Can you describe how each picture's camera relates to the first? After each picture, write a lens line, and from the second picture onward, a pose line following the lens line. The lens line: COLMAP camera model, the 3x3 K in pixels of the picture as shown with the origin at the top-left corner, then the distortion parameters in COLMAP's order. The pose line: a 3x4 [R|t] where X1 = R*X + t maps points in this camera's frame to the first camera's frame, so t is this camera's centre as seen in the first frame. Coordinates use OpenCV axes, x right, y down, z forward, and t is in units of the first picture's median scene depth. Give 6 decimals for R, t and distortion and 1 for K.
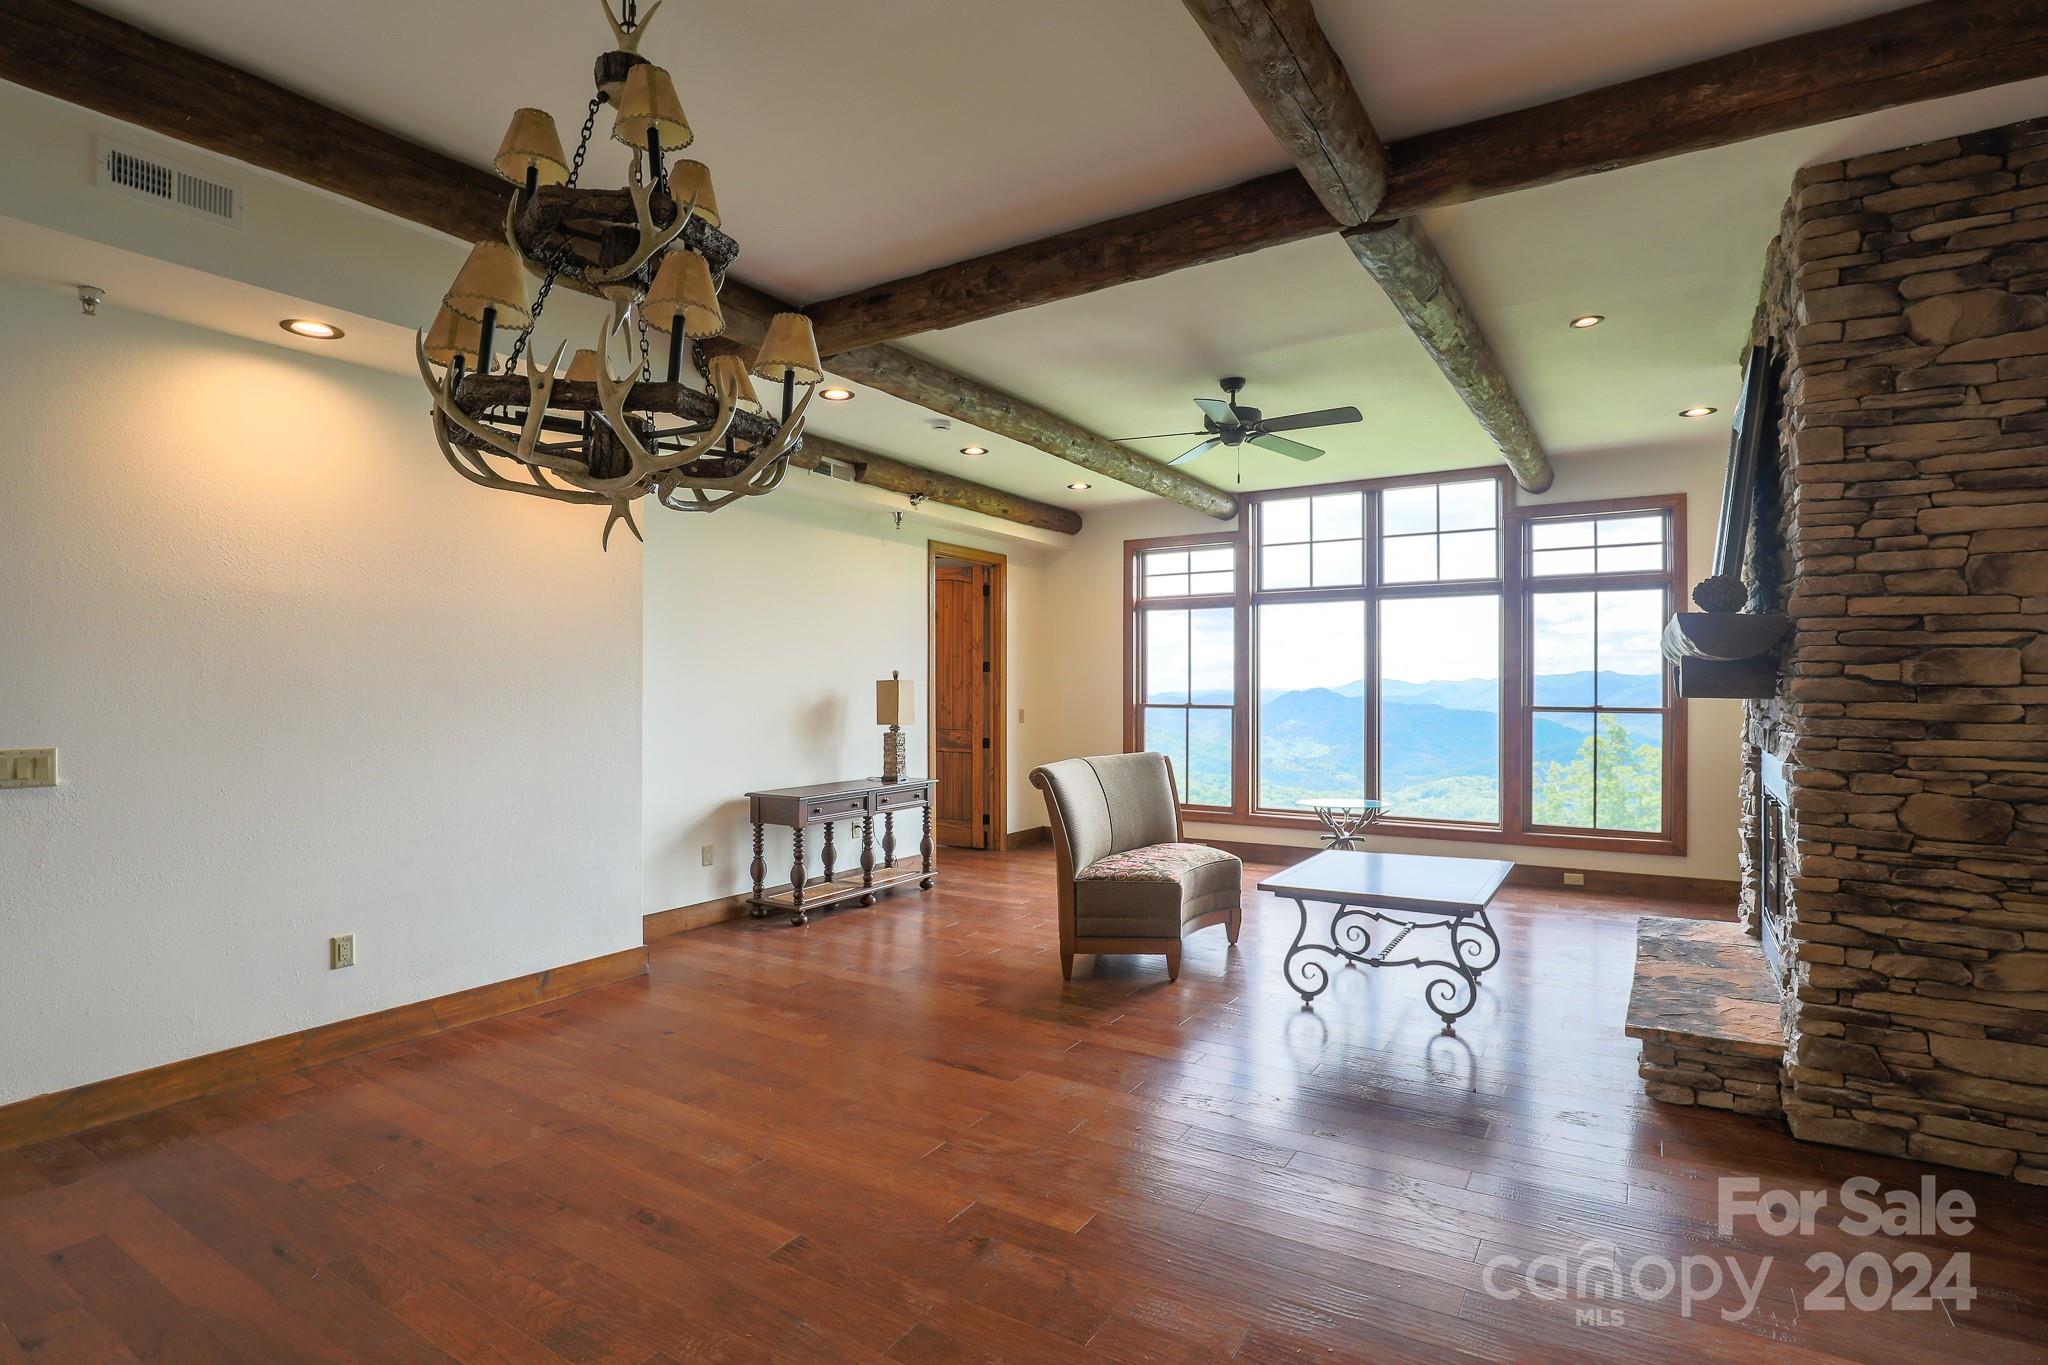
lens RADIAL K [[1011.0, 0, 992.7], [0, 1011.0, 680.7], [0, 0, 1]] dist [-0.035223, 0.000518]
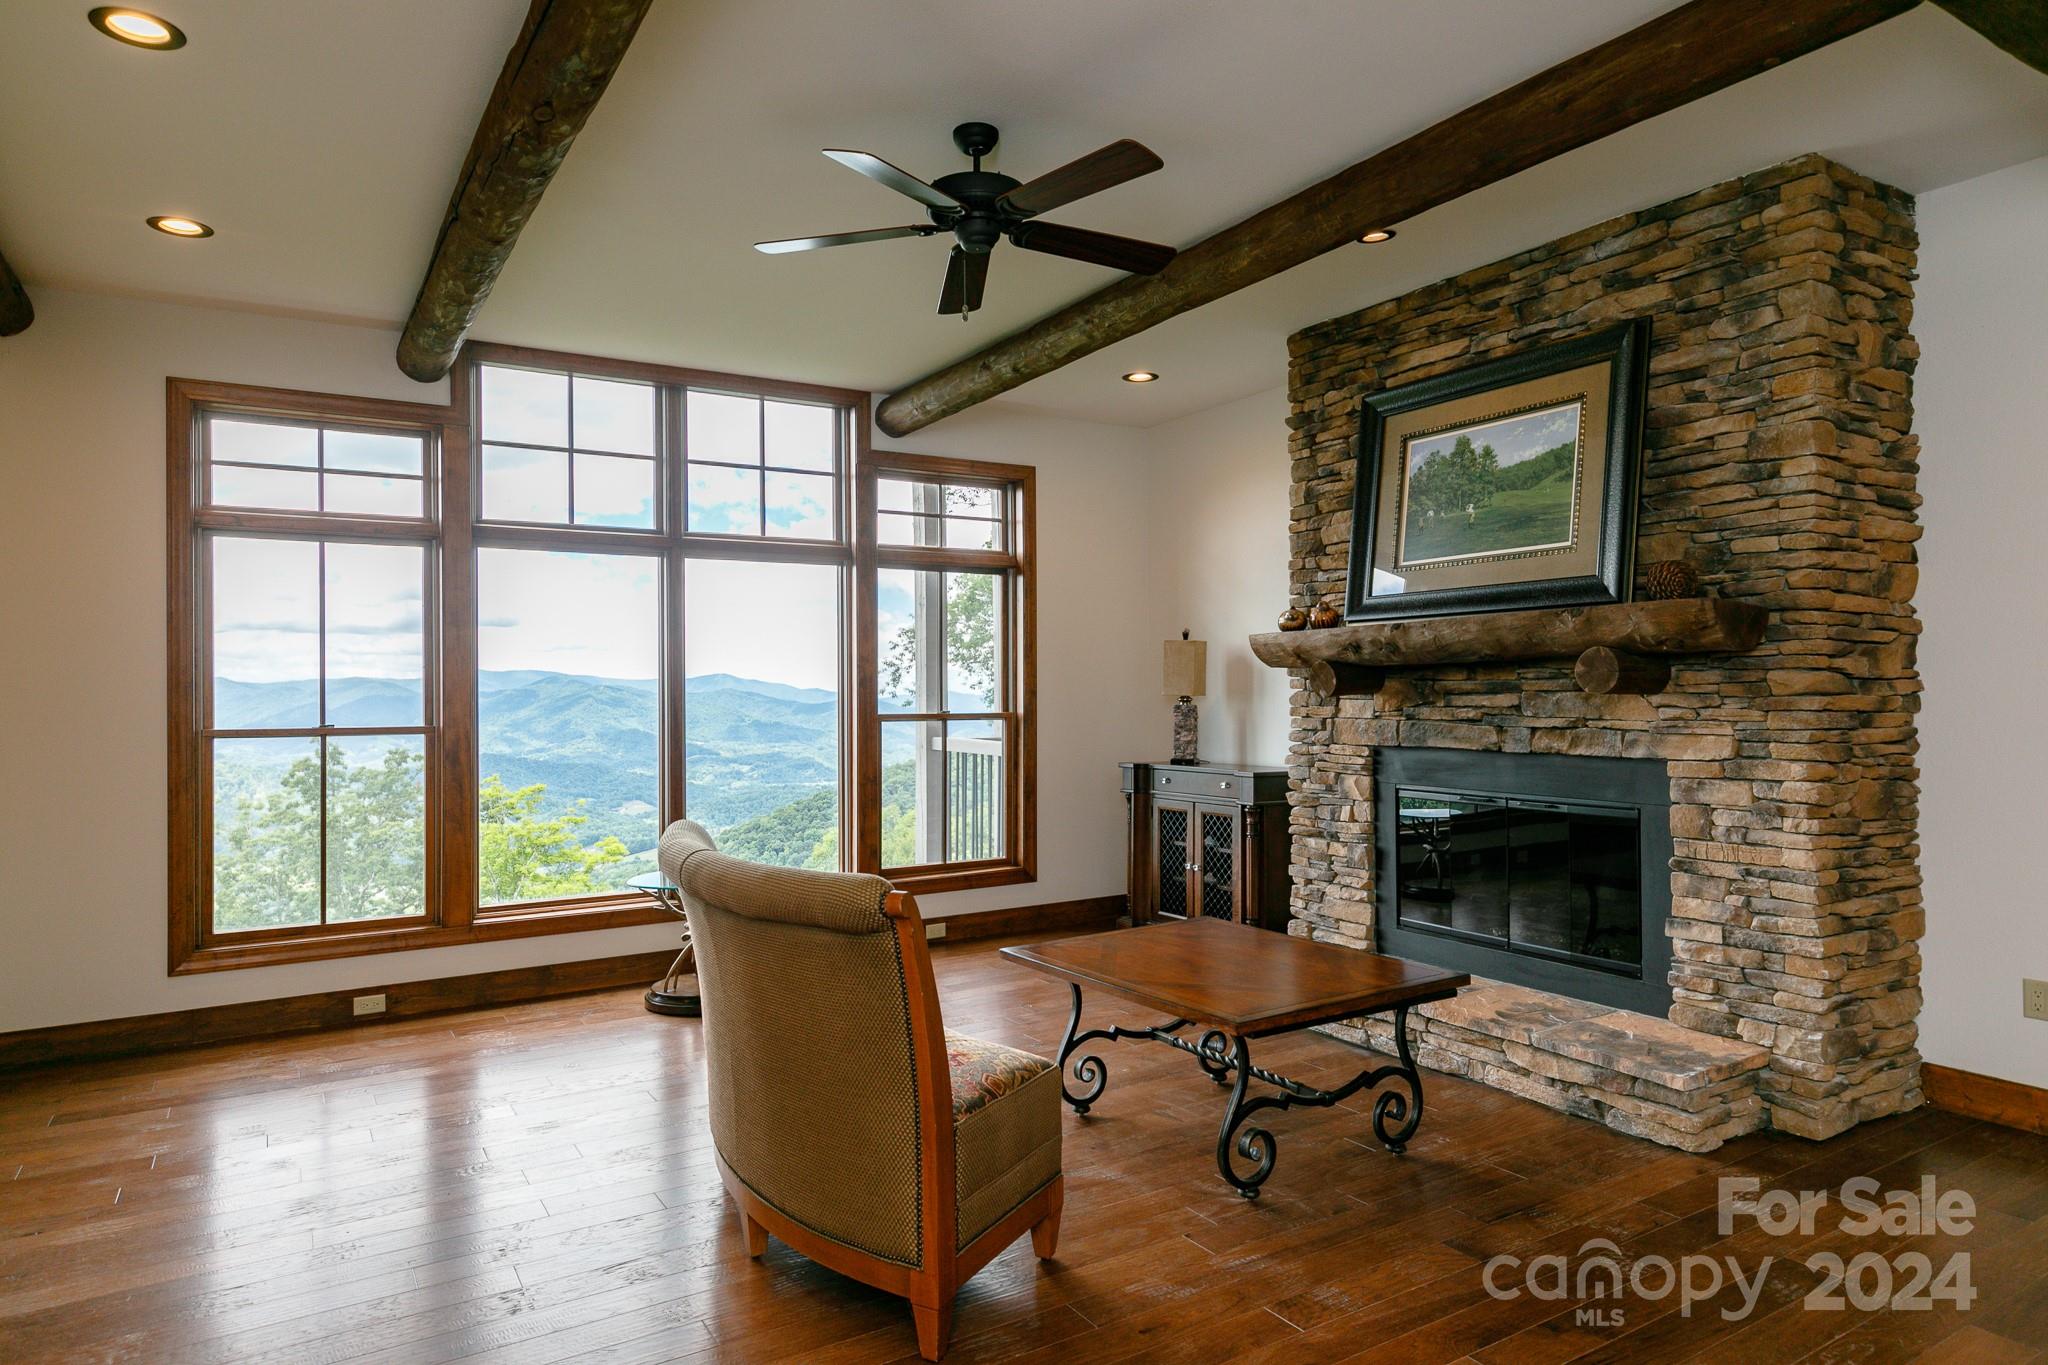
lens RADIAL K [[1233.2, 0, 1021.0], [0, 1233.2, 685.3], [0, 0, 1]] dist [0.005107, 0.000726]
pose [[0.420650, 0.000075, 0.907223, -0.266492], [0.002784, 0.999995, -0.001374, 0.004567], [-0.907219, 0.003104, 0.420648, 0.502973]]
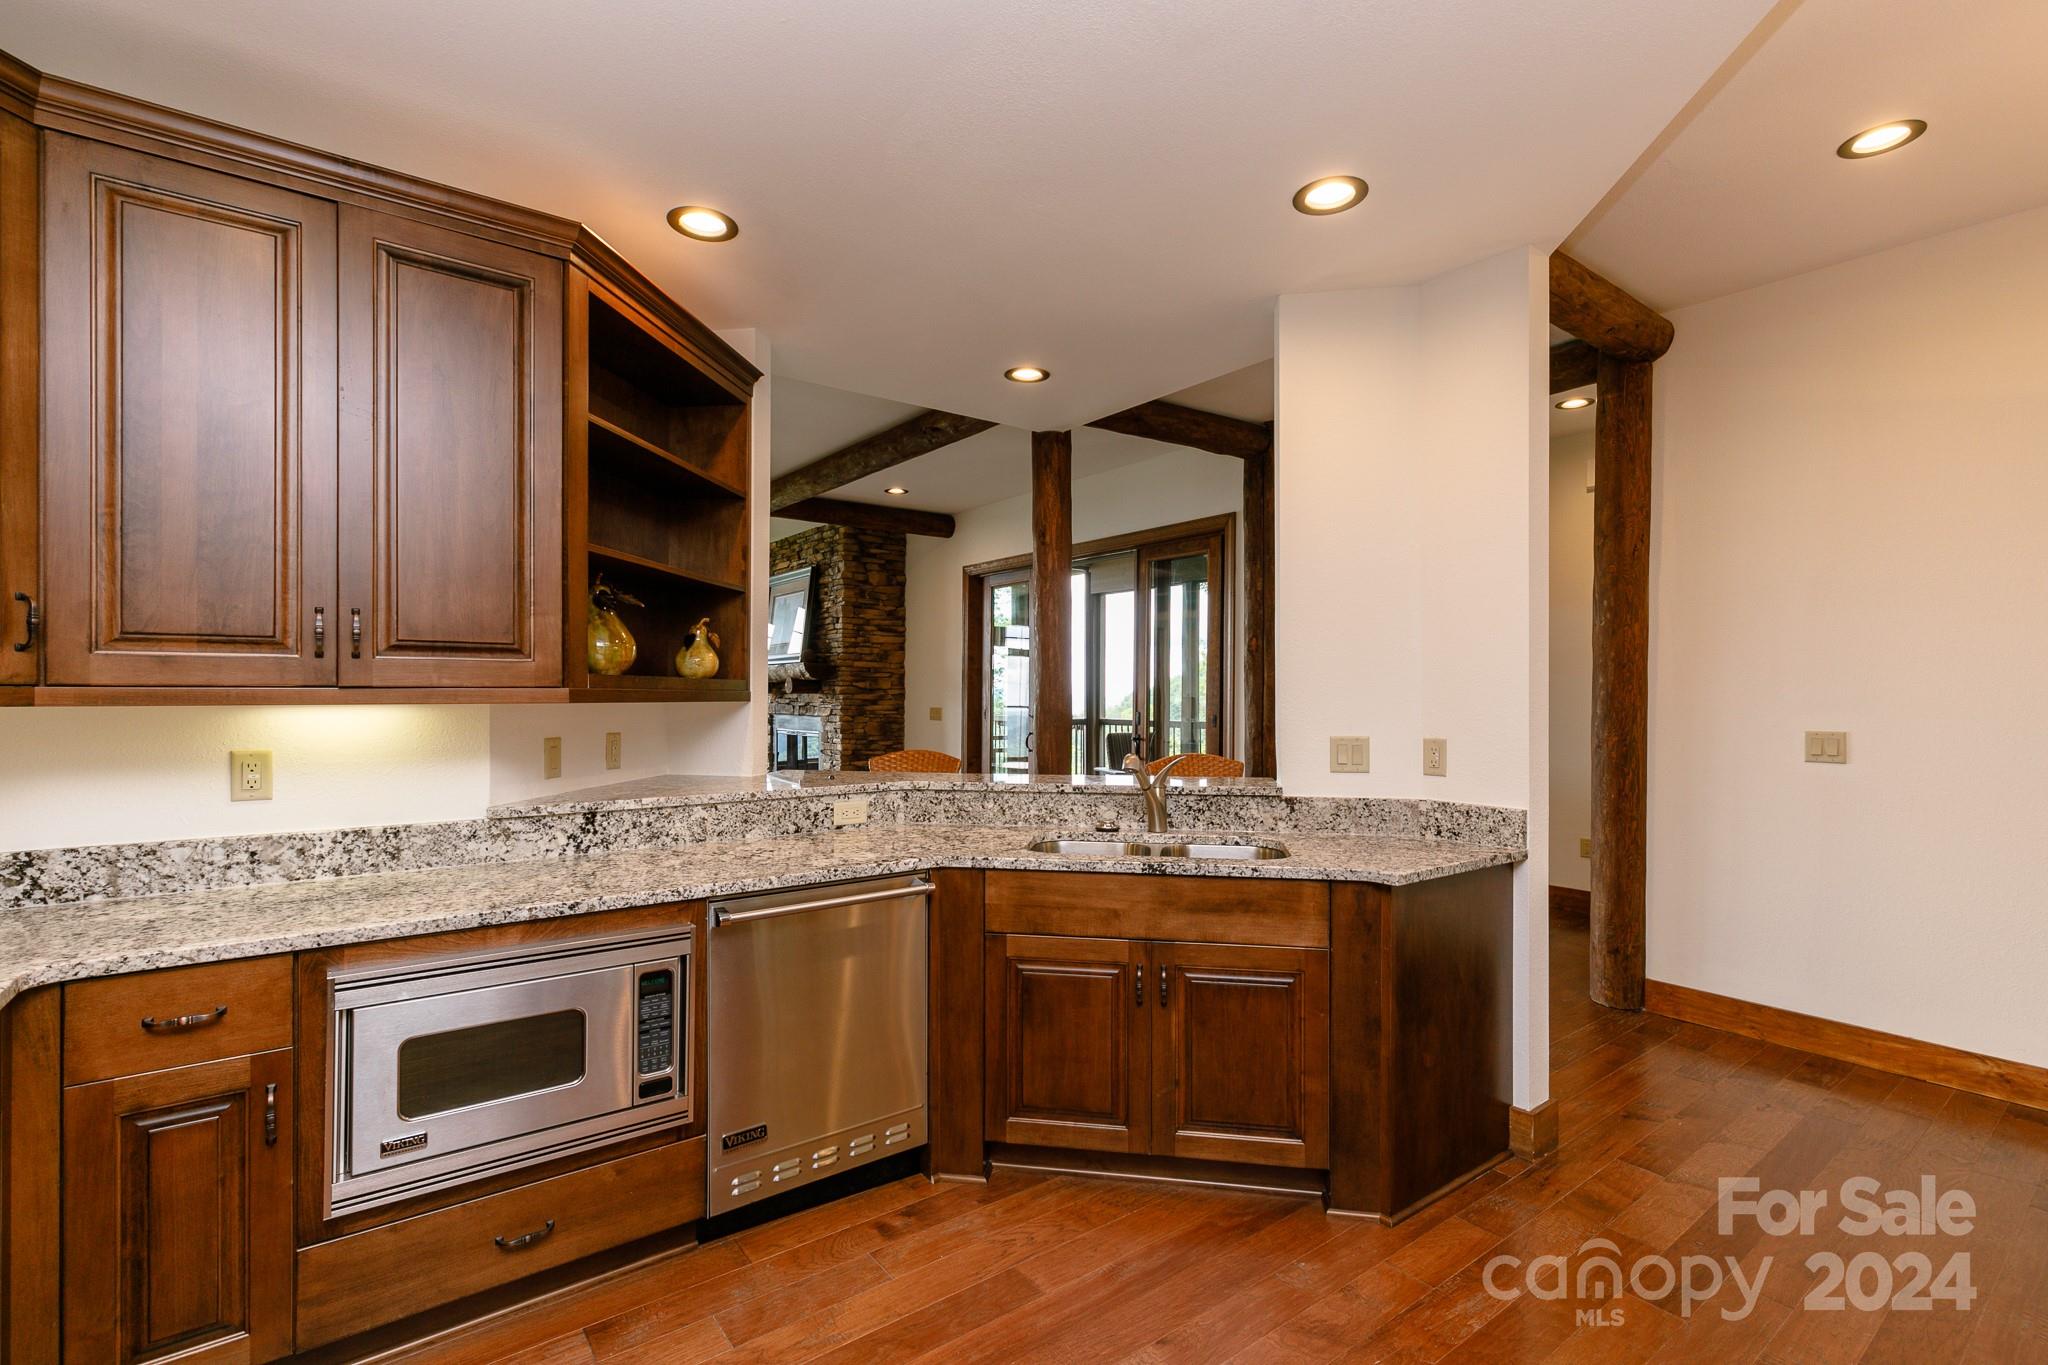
lens RADIAL K [[918.4, 0, 1032.2], [0, 918.4, 689.8], [0, 0, 1]] dist [0.003554, -0.000452]
pose [[0.319238, 0.001382, 0.947674, -0.714170], [-0.004190, 0.999991, -0.000047, 0.002172], [-0.947665, -0.003956, 0.319241, -0.198744]]
